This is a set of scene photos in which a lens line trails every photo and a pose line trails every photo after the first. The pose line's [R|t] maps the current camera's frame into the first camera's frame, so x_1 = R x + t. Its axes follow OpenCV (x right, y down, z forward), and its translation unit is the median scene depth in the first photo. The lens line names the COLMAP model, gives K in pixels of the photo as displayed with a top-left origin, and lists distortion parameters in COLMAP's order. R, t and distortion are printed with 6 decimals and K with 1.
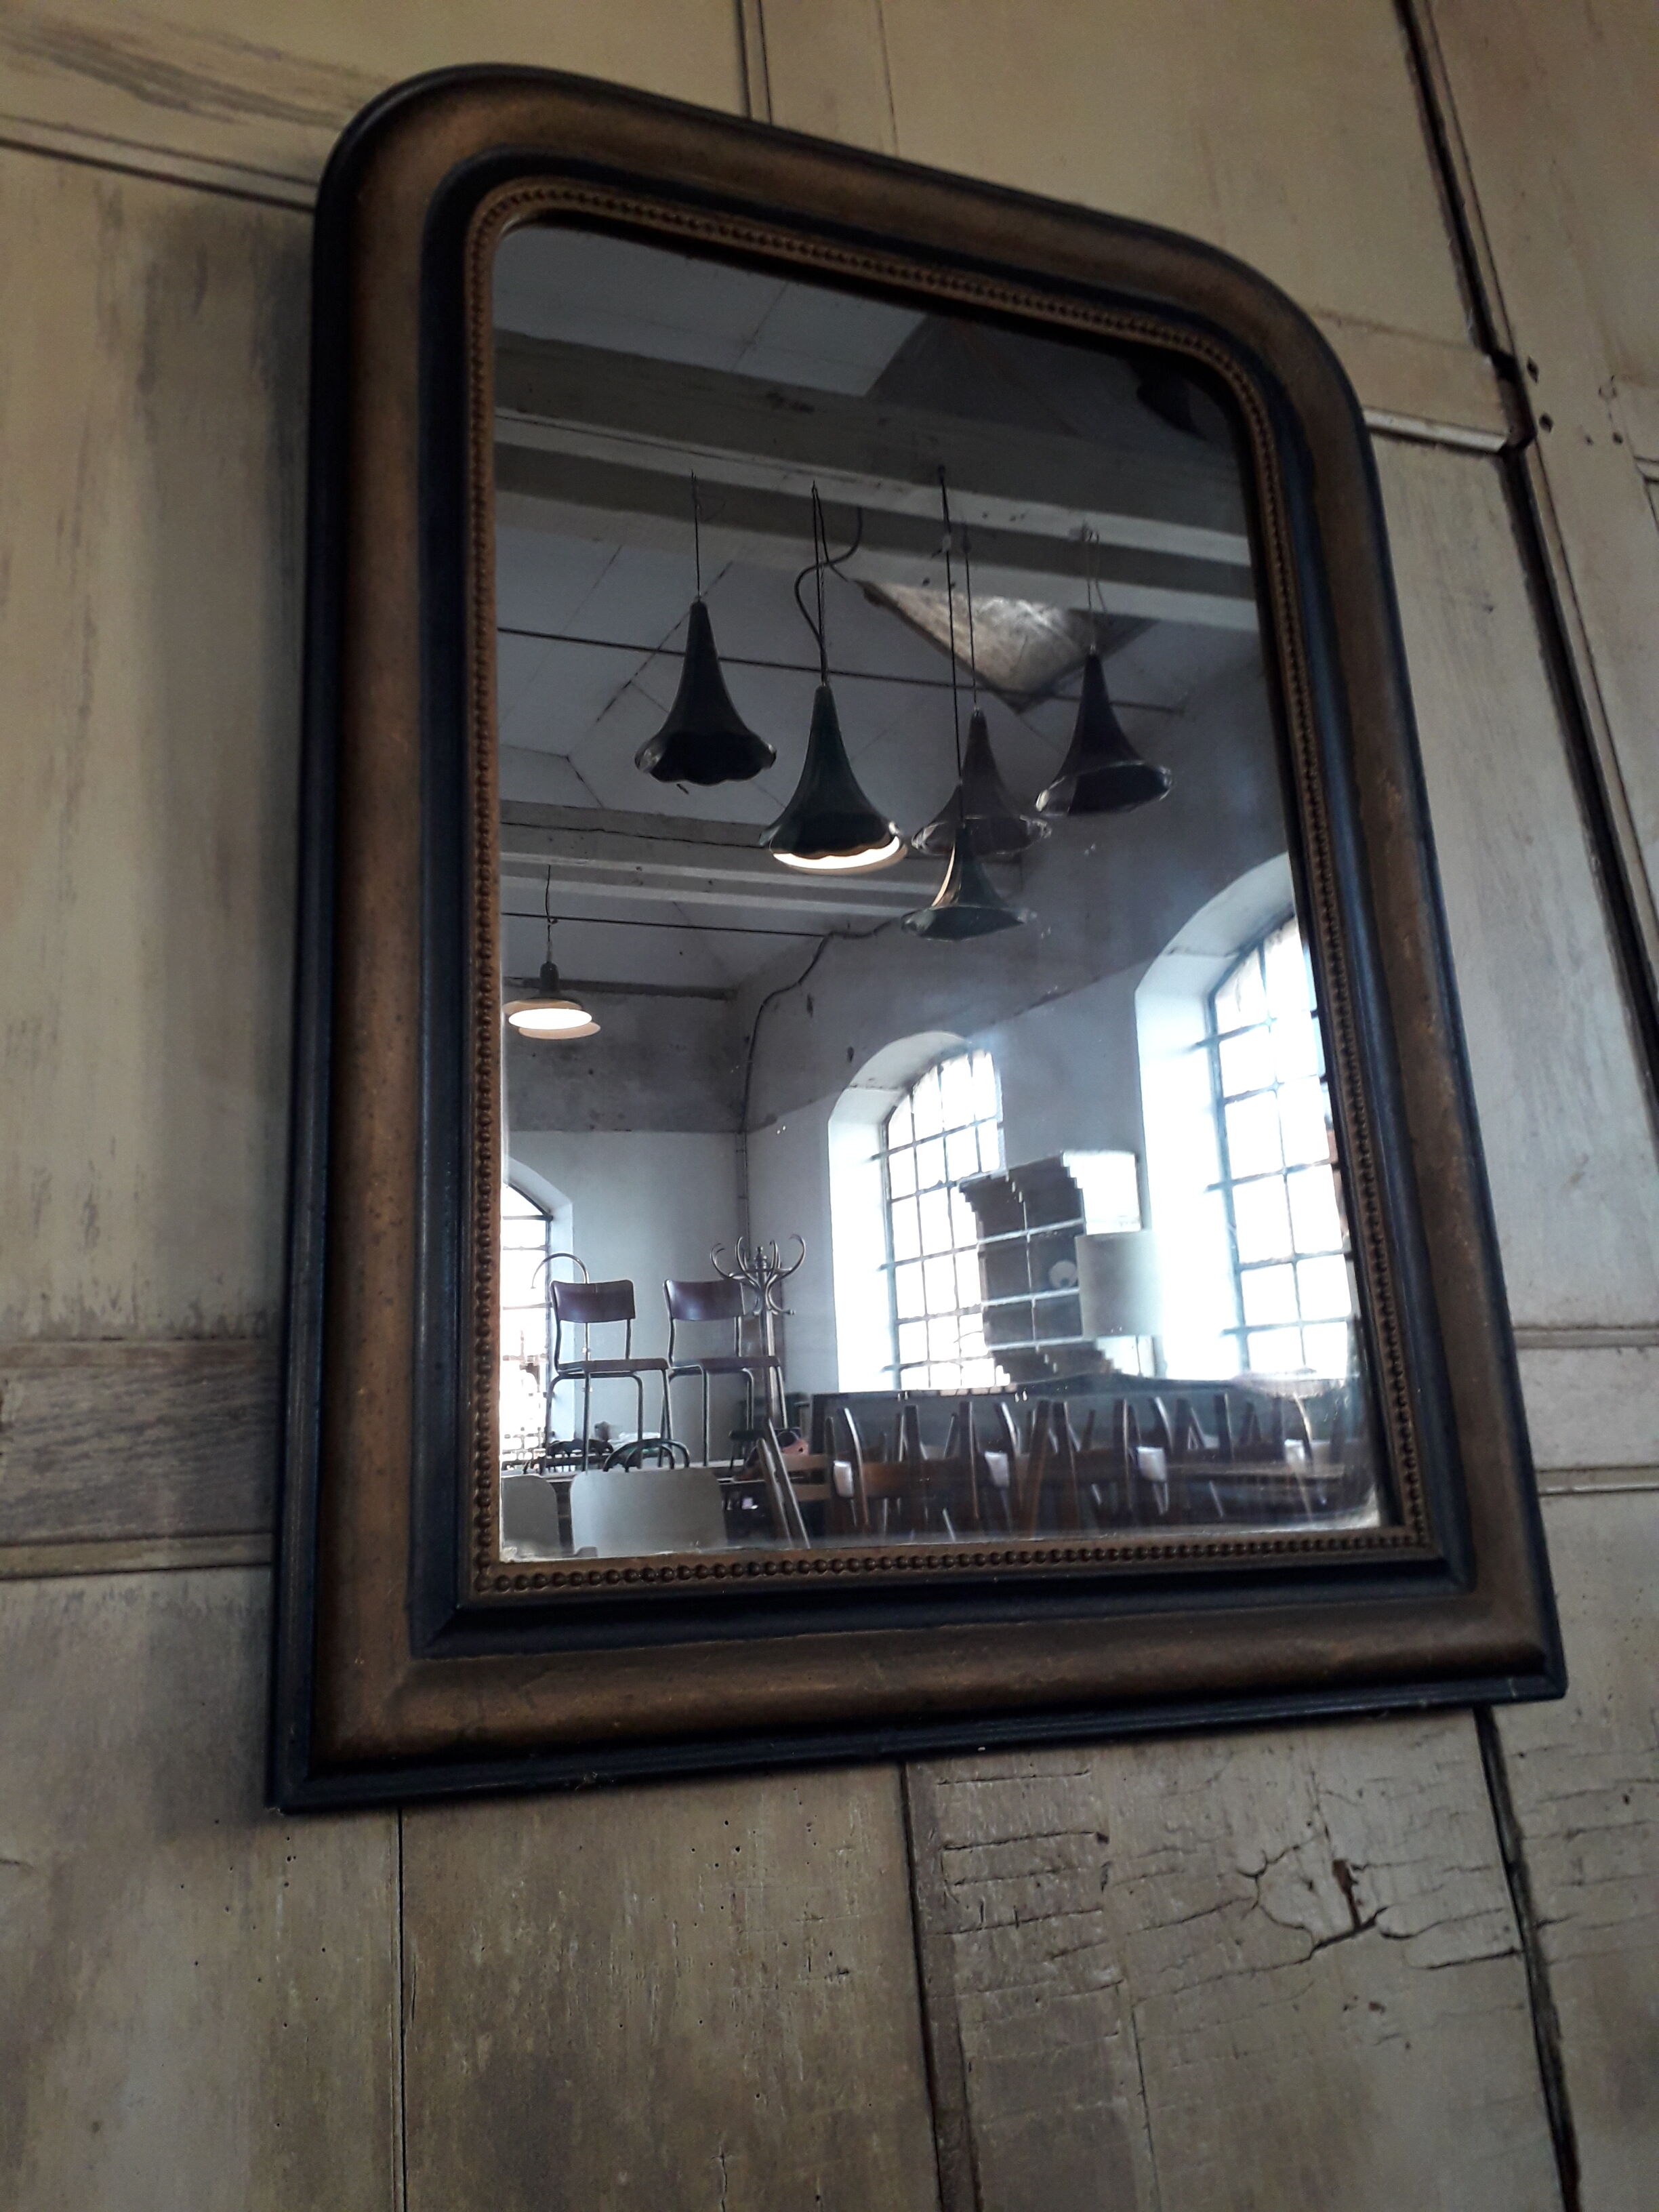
lens RADIAL K [[1823.0, 0, 829.5], [0, 1823.0, 1106.0], [0, 0, 1]] dist [0.004426, 0.003317]
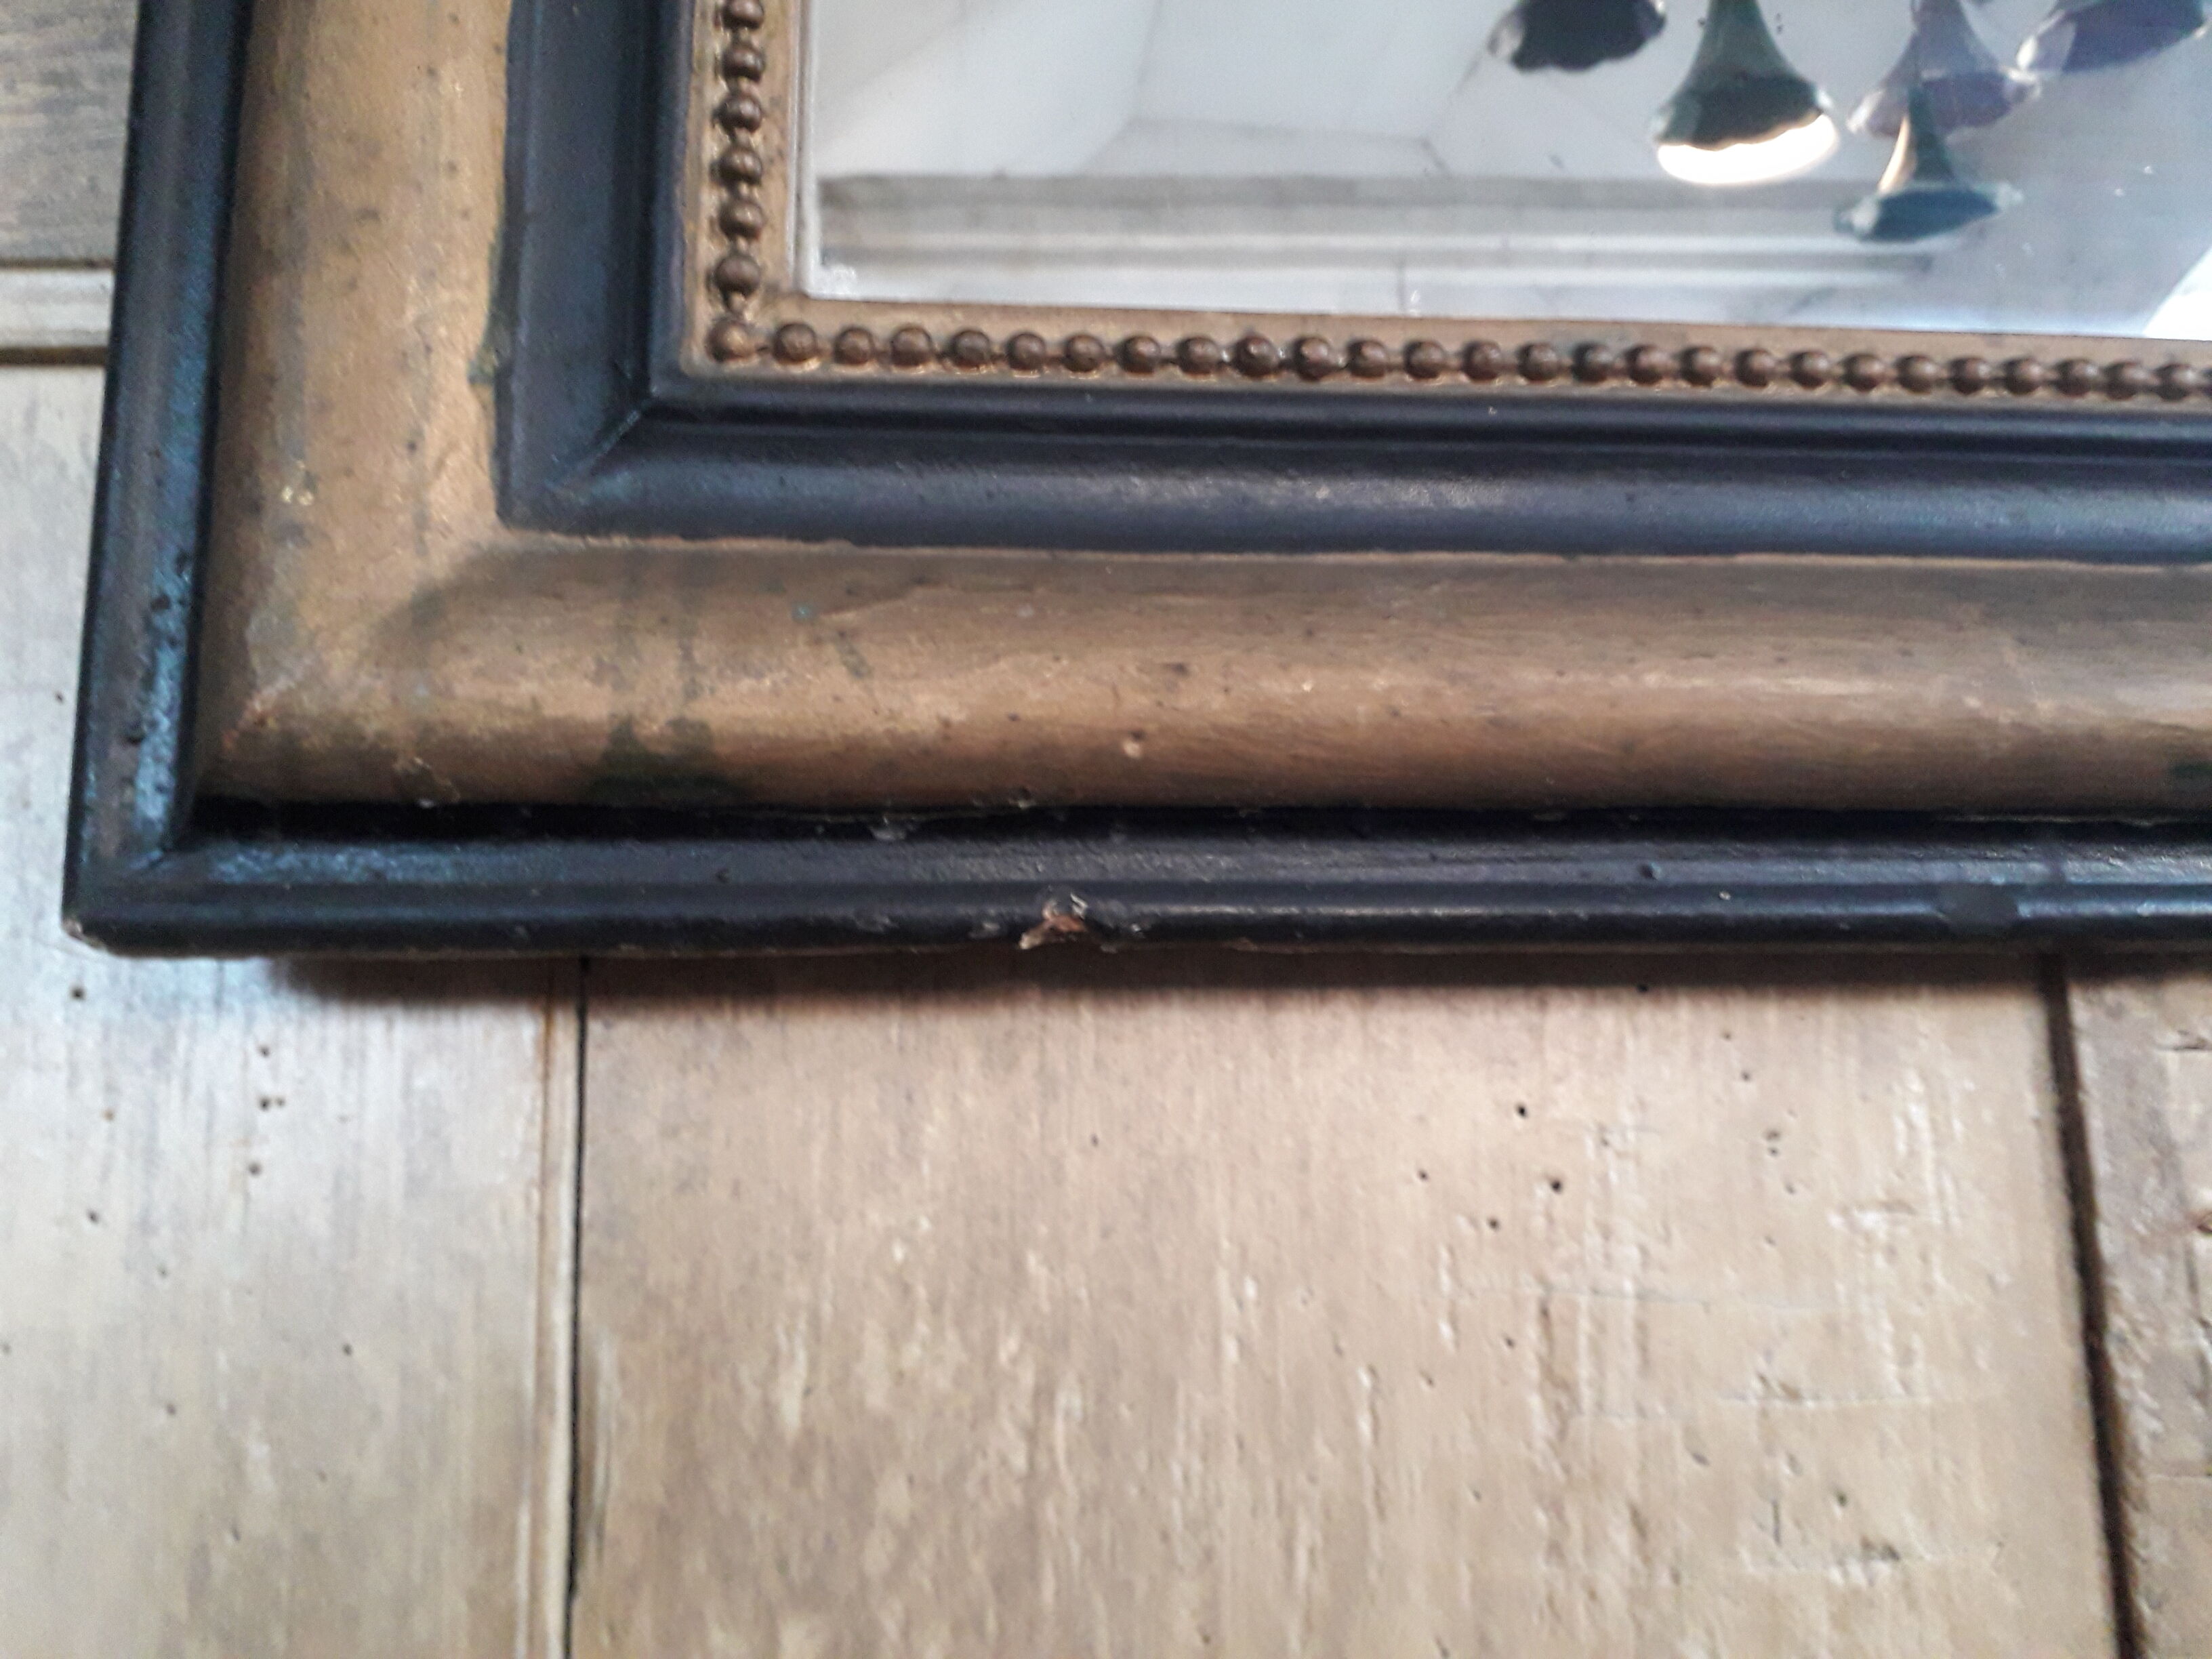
lens RADIAL K [[1835.5, 0, 1106.0], [0, 1835.5, 829.5], [0, 0, 1]] dist [-0.009423, -0.006266]
pose [[0.945313, -0.009031, -0.326039, -0.016708], [0.049575, 0.991981, 0.116260, 0.297096], [0.322374, -0.126065, 0.938180, 0.657396]]
